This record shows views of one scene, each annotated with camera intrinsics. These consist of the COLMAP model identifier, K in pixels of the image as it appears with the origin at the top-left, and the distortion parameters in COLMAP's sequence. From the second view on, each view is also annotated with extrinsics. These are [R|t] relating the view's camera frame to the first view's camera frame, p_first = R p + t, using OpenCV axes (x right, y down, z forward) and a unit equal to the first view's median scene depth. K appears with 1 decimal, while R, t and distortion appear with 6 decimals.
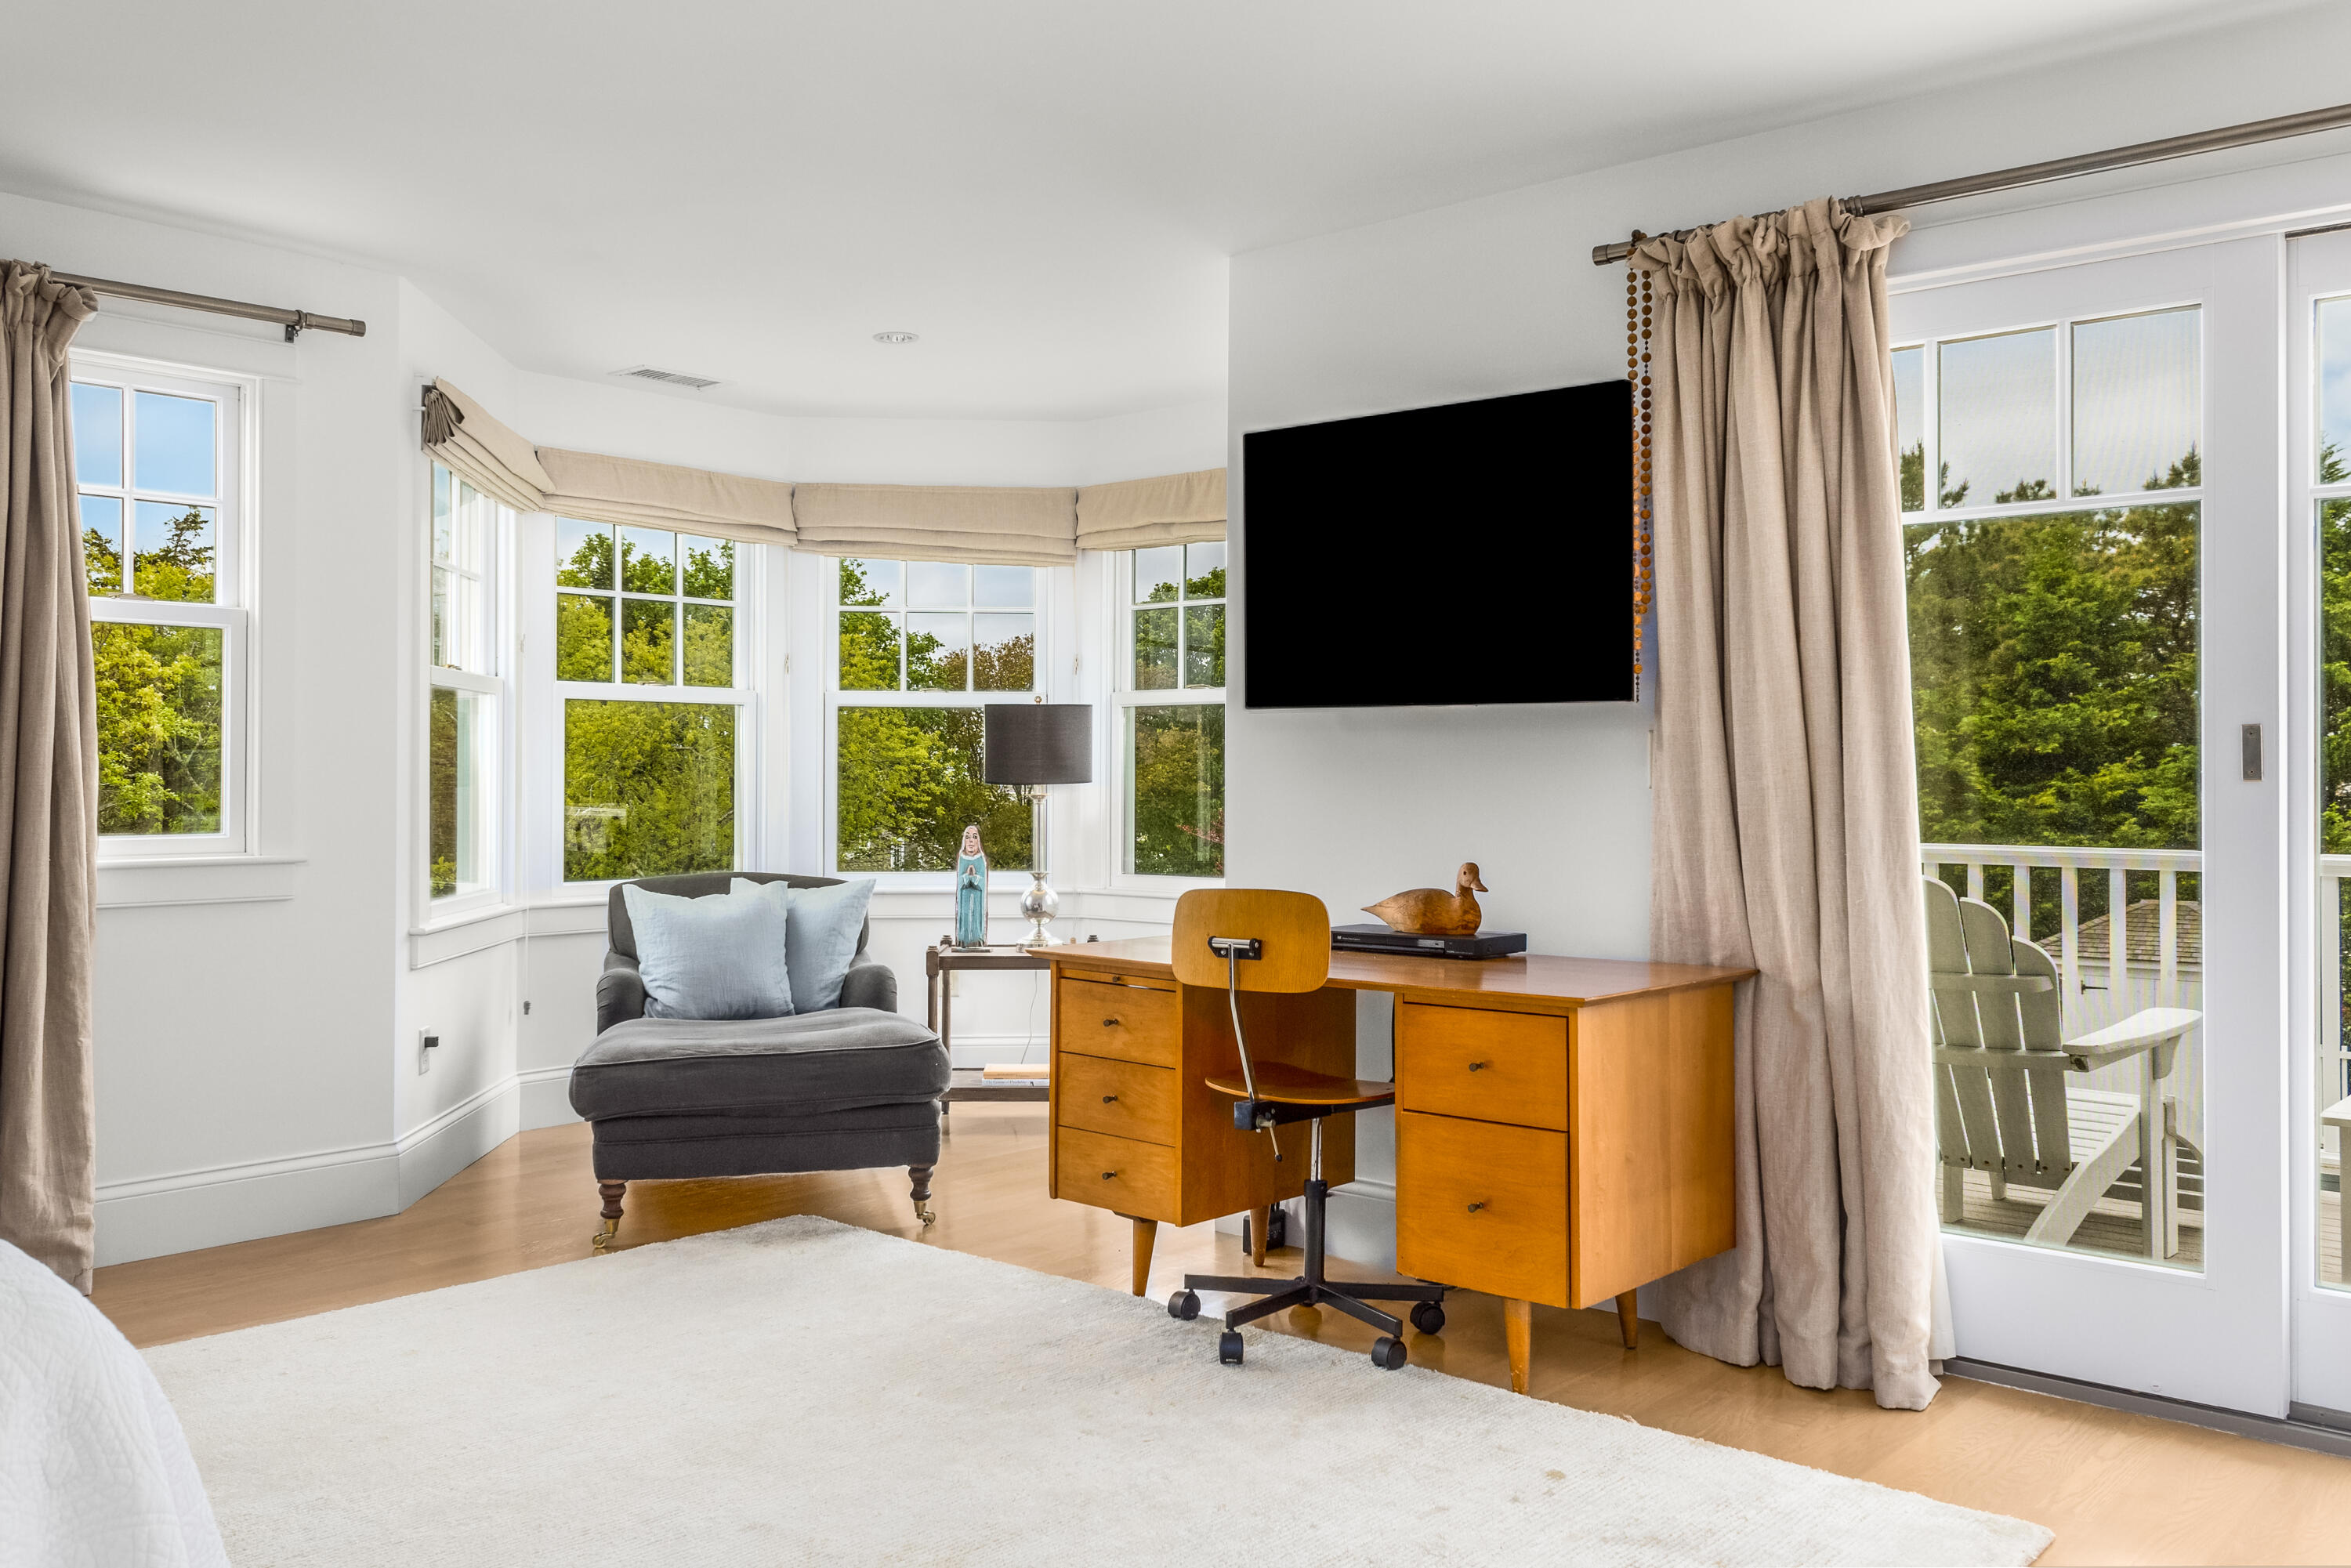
lens RADIAL K [[1904.2, 0, 1177.0], [0, 1904.2, 786.6], [0, 0, 1]] dist [0.031632, 0.003886]
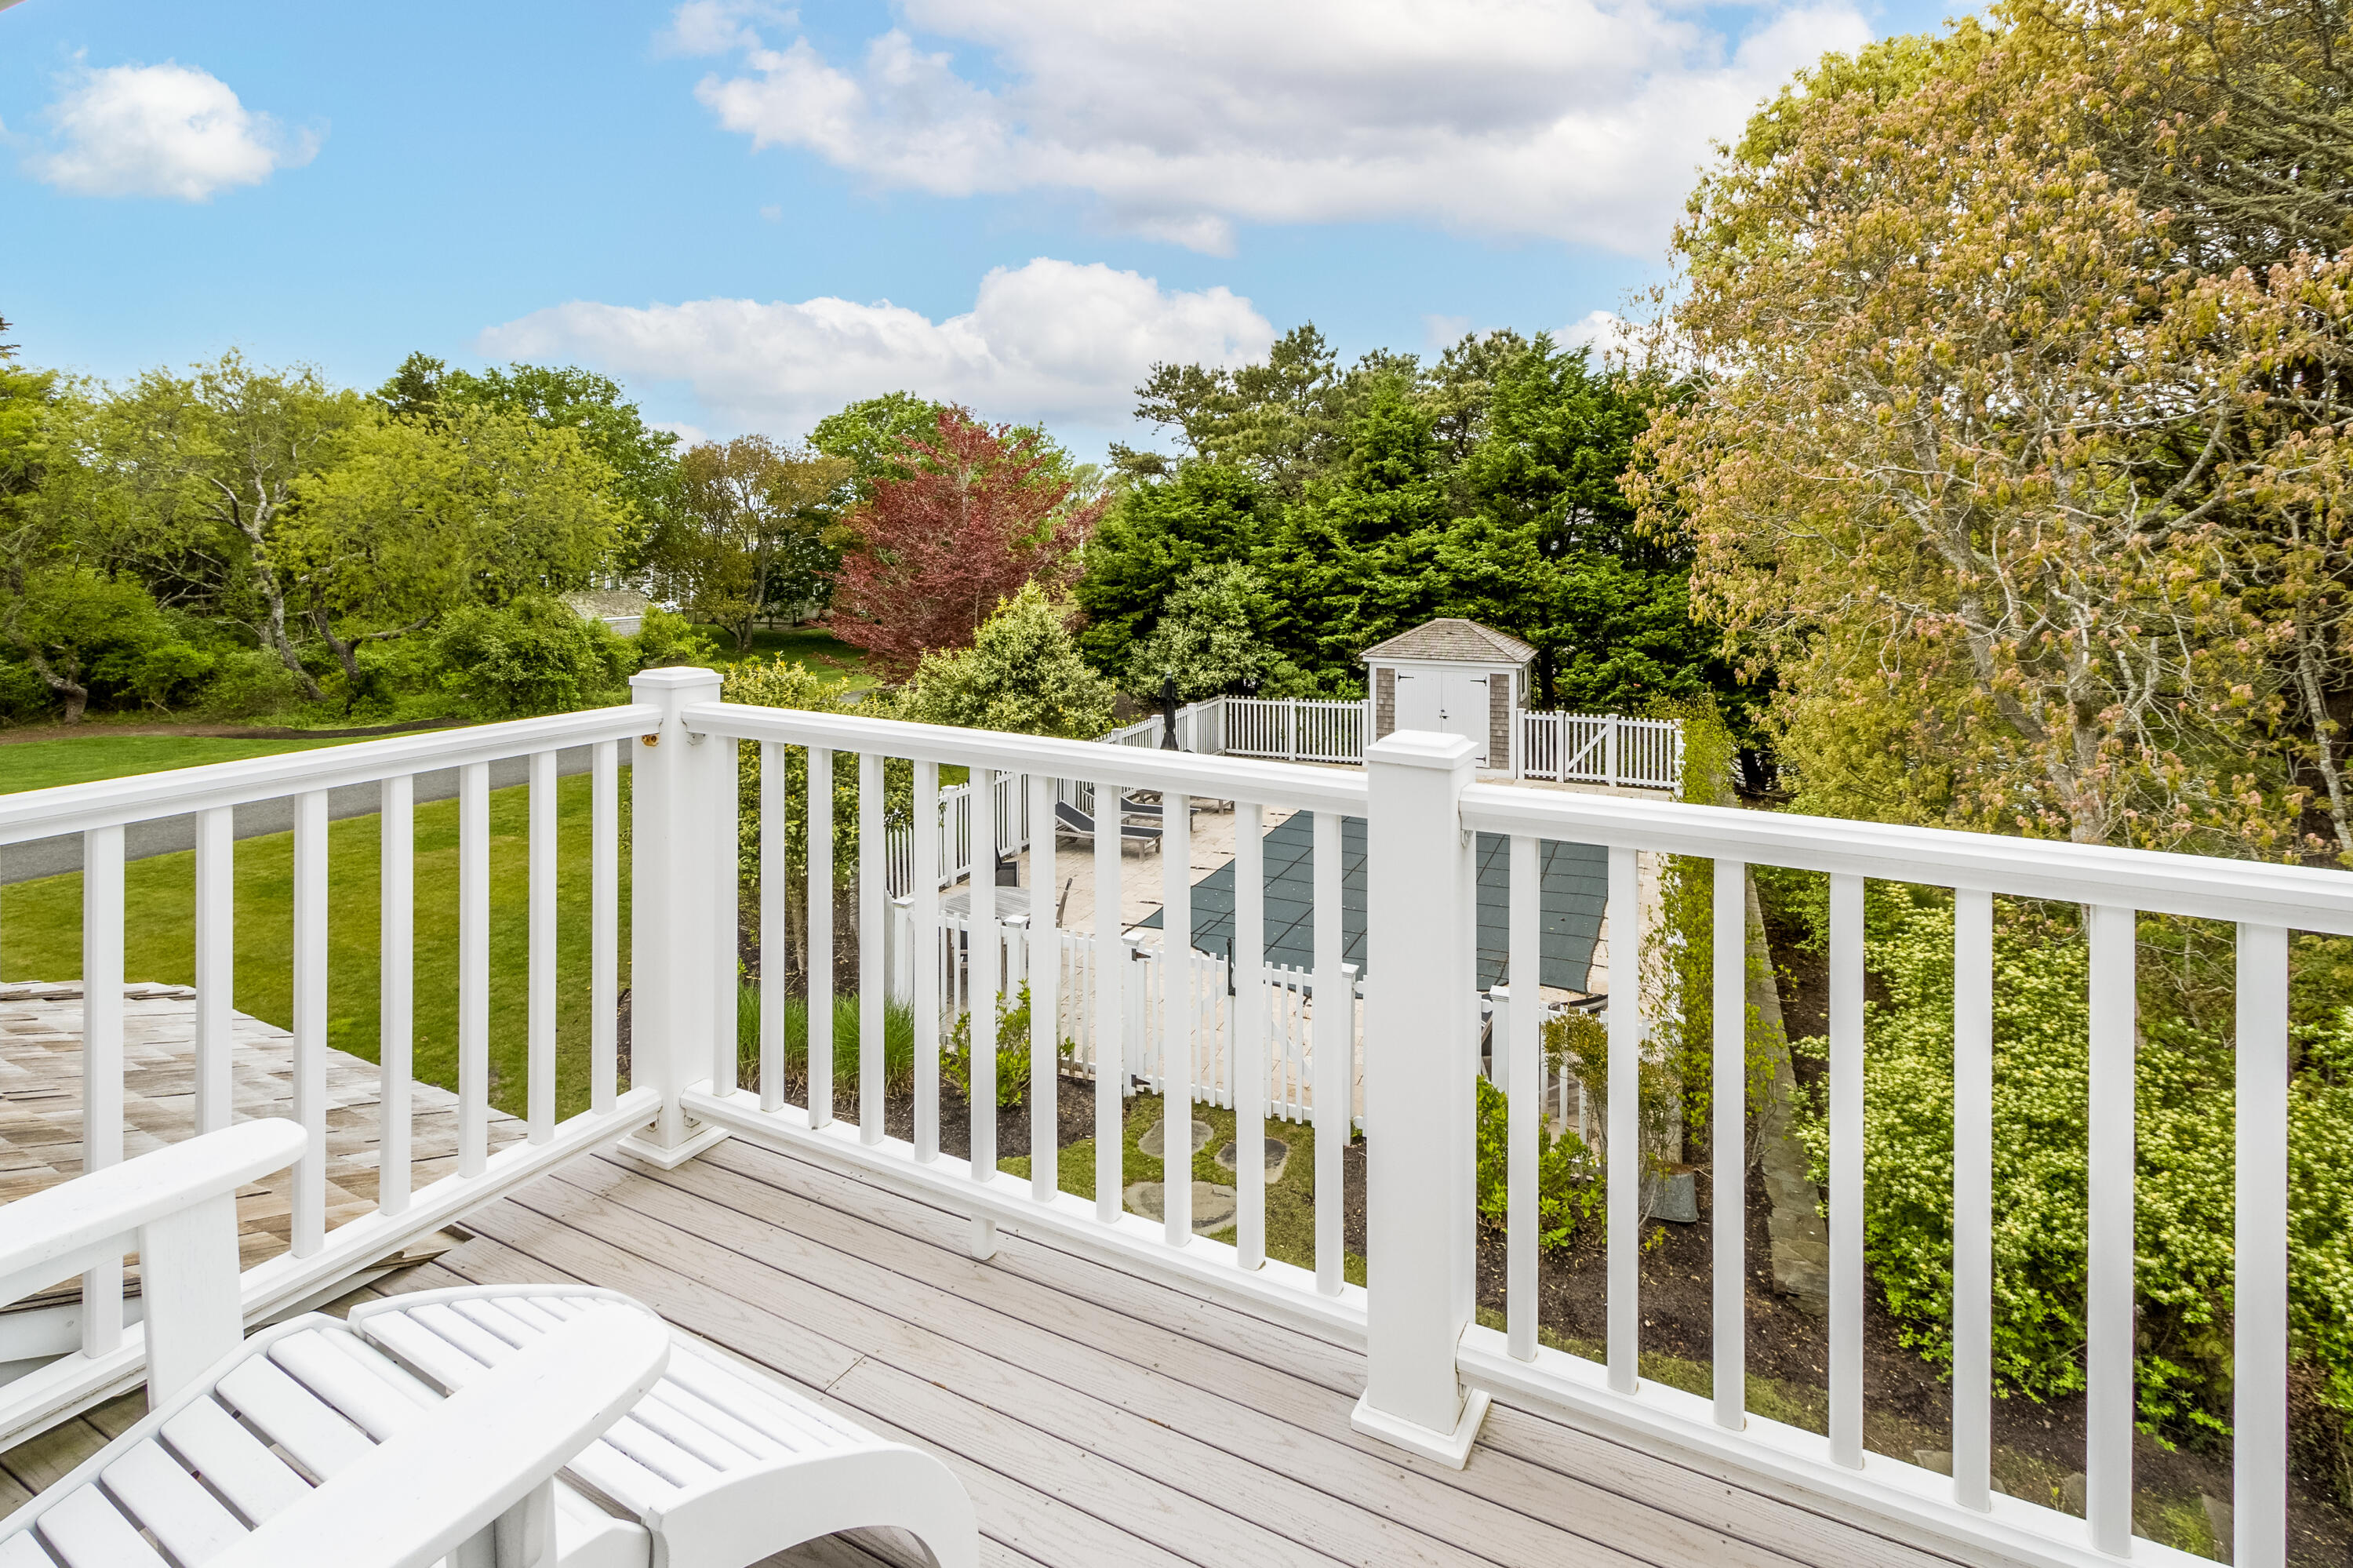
lens RADIAL K [[1102.9, 0, 1218.4], [0, 1102.9, 538.6], [0, 0, 1]] dist [0.014856, 0.000479]
pose [[0.974848, 0.002491, 0.222858, 0.844229], [-0.003280, 0.999990, 0.003169, -0.045817], [-0.222848, -0.003821, 0.974846, 1.113500]]
